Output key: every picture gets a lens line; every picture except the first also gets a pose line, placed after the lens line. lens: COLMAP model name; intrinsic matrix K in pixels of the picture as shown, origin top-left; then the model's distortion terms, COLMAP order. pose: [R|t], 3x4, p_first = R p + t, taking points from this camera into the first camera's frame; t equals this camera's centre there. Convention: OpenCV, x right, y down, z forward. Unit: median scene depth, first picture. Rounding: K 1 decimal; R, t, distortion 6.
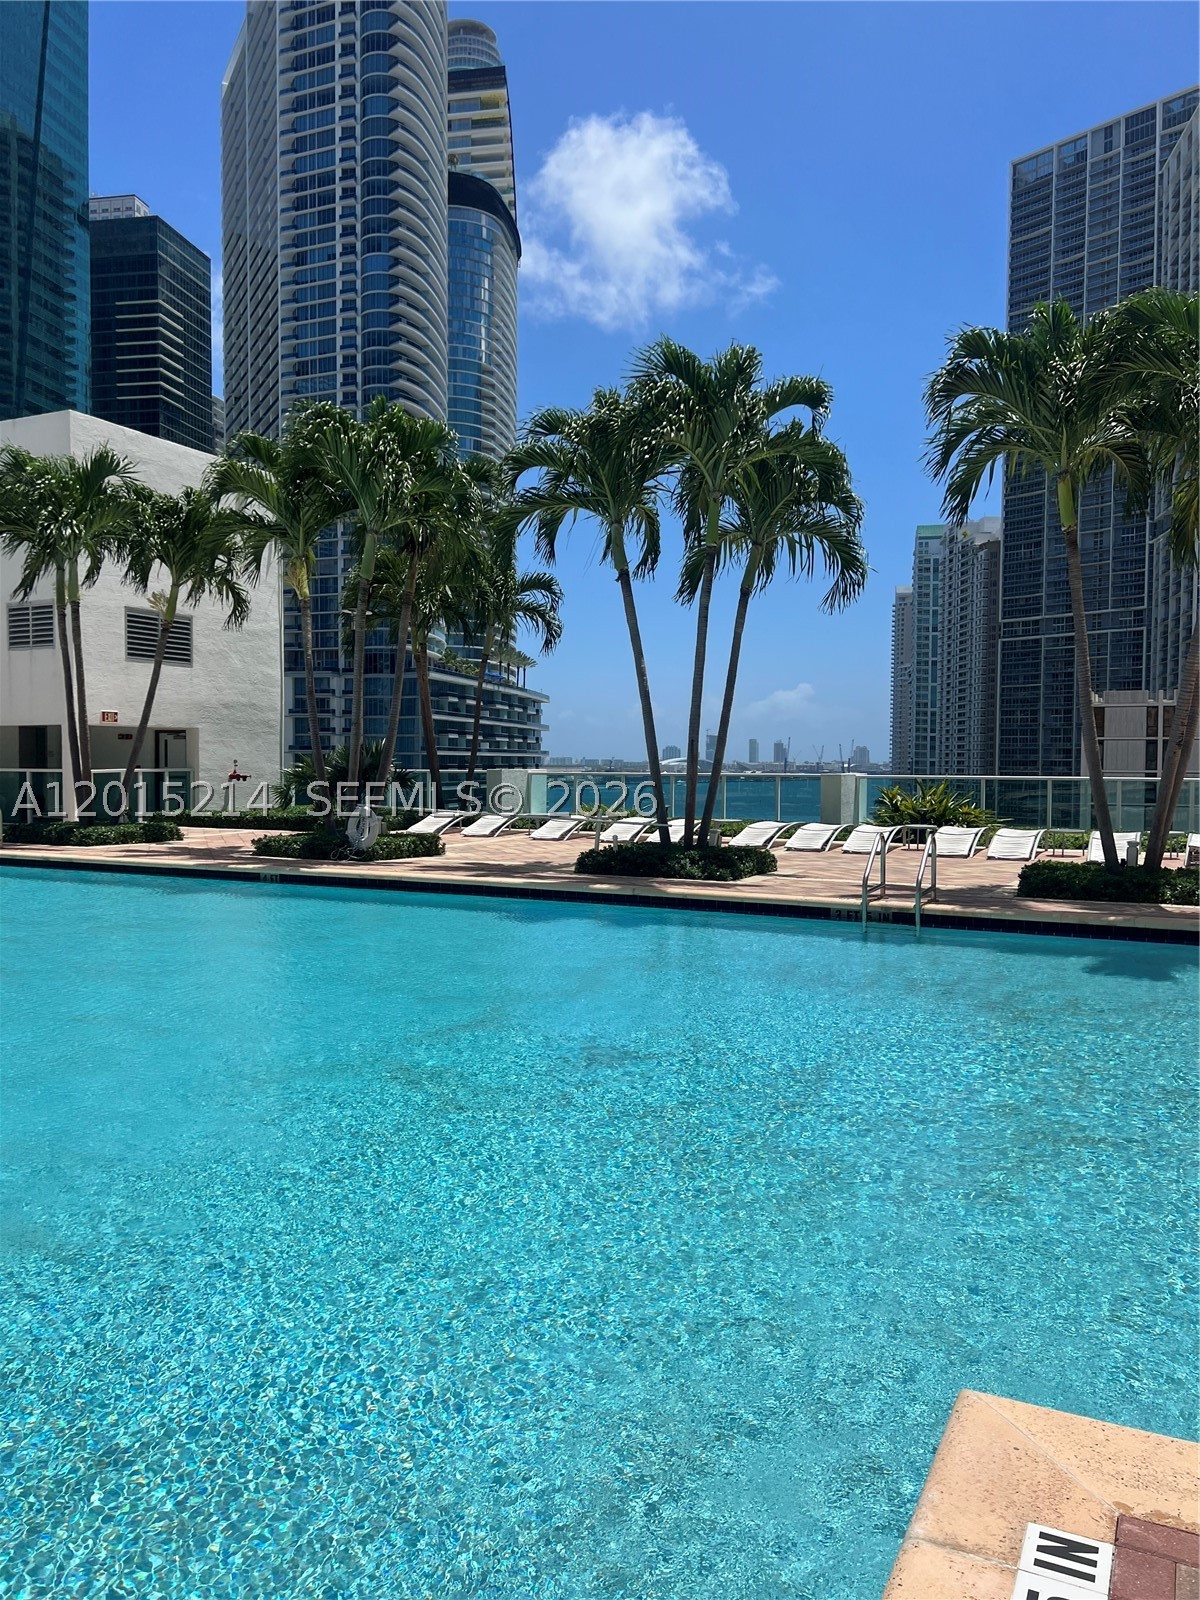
lens RADIAL K [[1218.5, 0, 600.0], [0, 1218.5, 800.0], [0, 0, 1]] dist [0.037139, -0.050240]
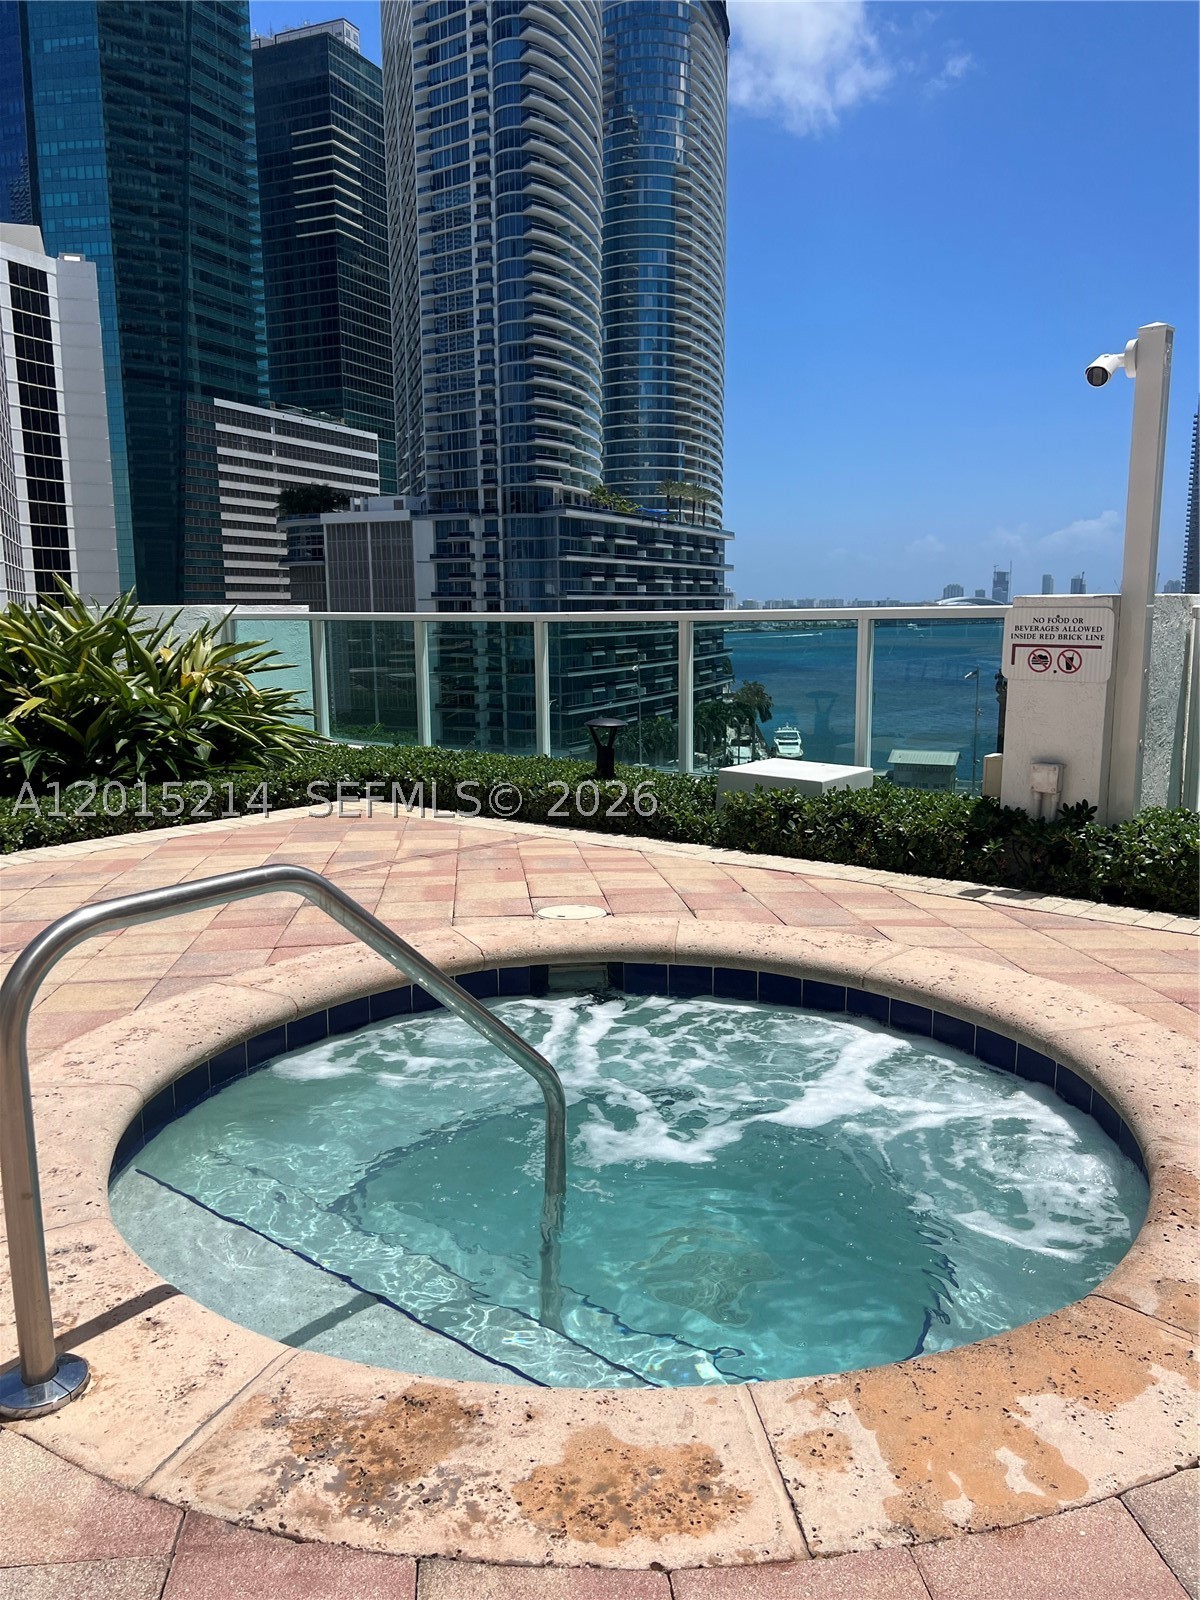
lens RADIAL K [[1210.2, 0, 651.0], [0, 1210.2, 799.8], [0, 0, 1]] dist [0.004218, 0.001805]
pose [[0.975242, 0.018399, -0.220374, 0.110213], [0.009811, 0.991951, 0.126238, -0.000815], [0.220923, -0.125275, 0.967212, 0.074806]]
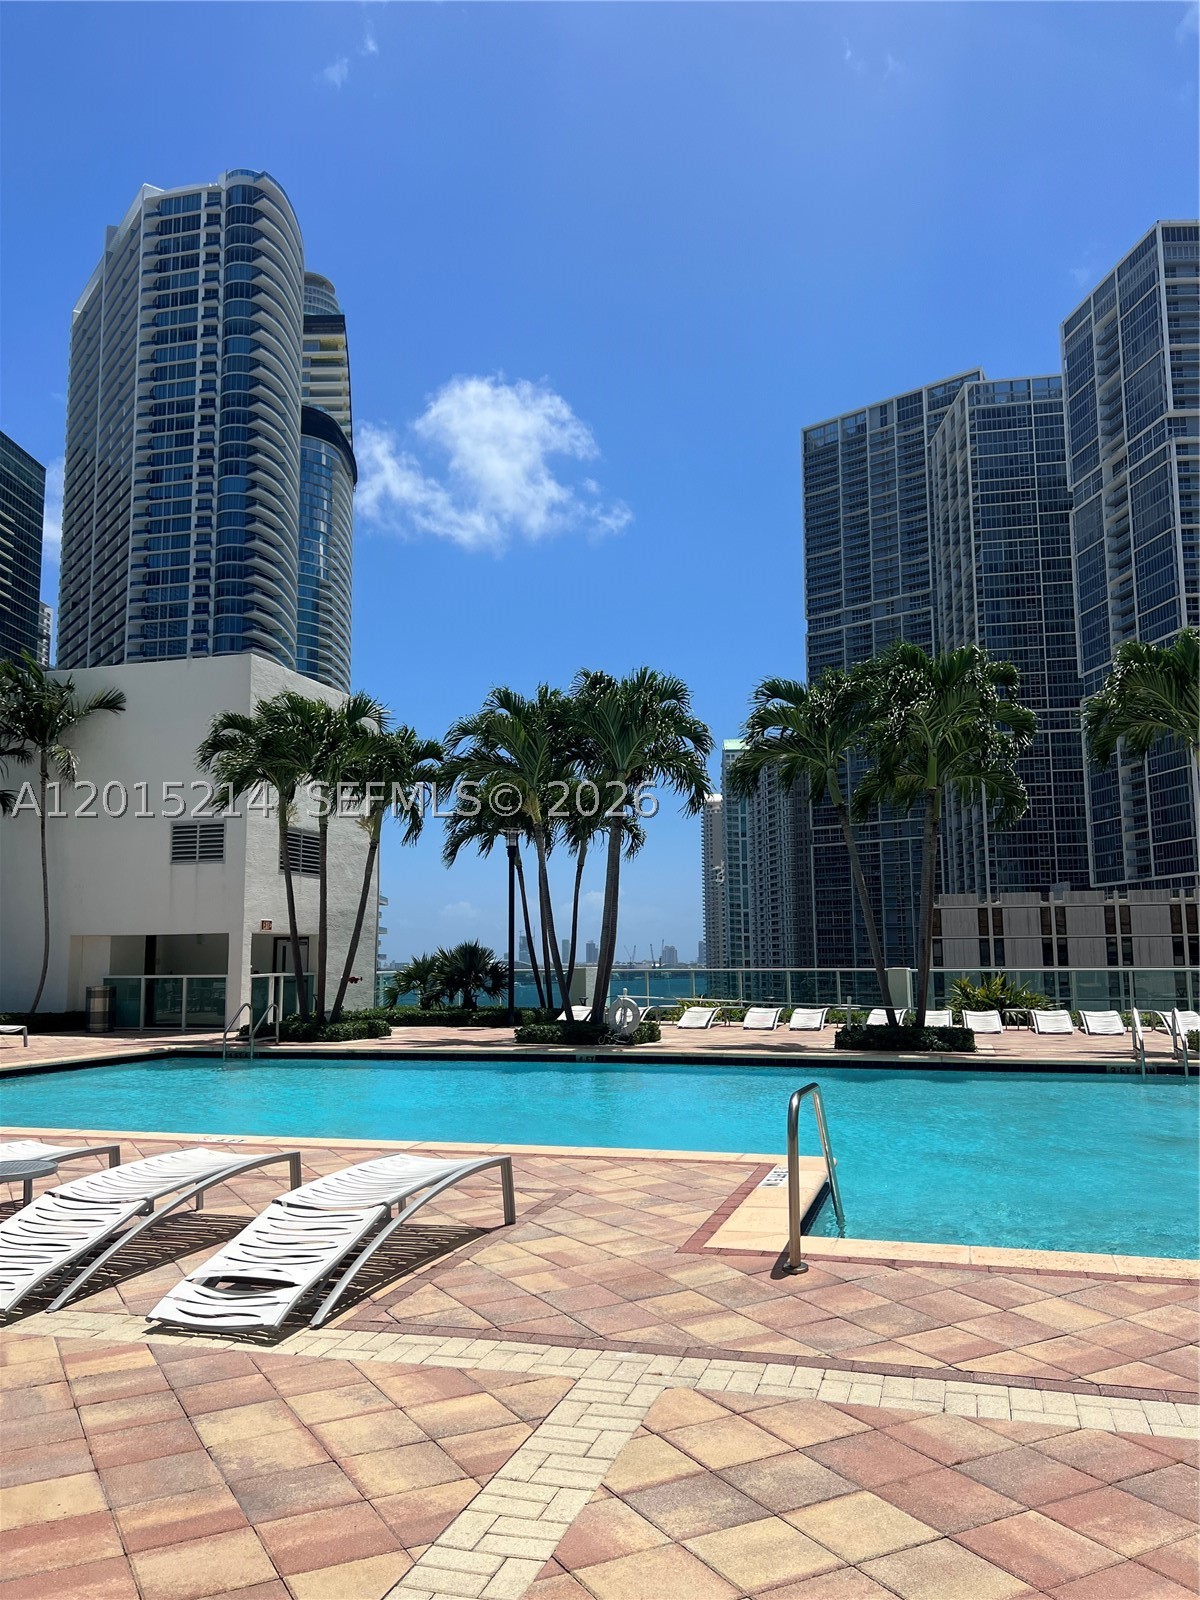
lens RADIAL K [[1218.5, 0, 600.0], [0, 1218.5, 800.0], [0, 0, 1]] dist [0.037139, -0.050240]
pose [[0.986028, 0.011230, 0.166200, -0.038631], [0.016165, 0.986565, -0.162565, 0.000661], [-0.165793, 0.162980, 0.972600, -0.017990]]
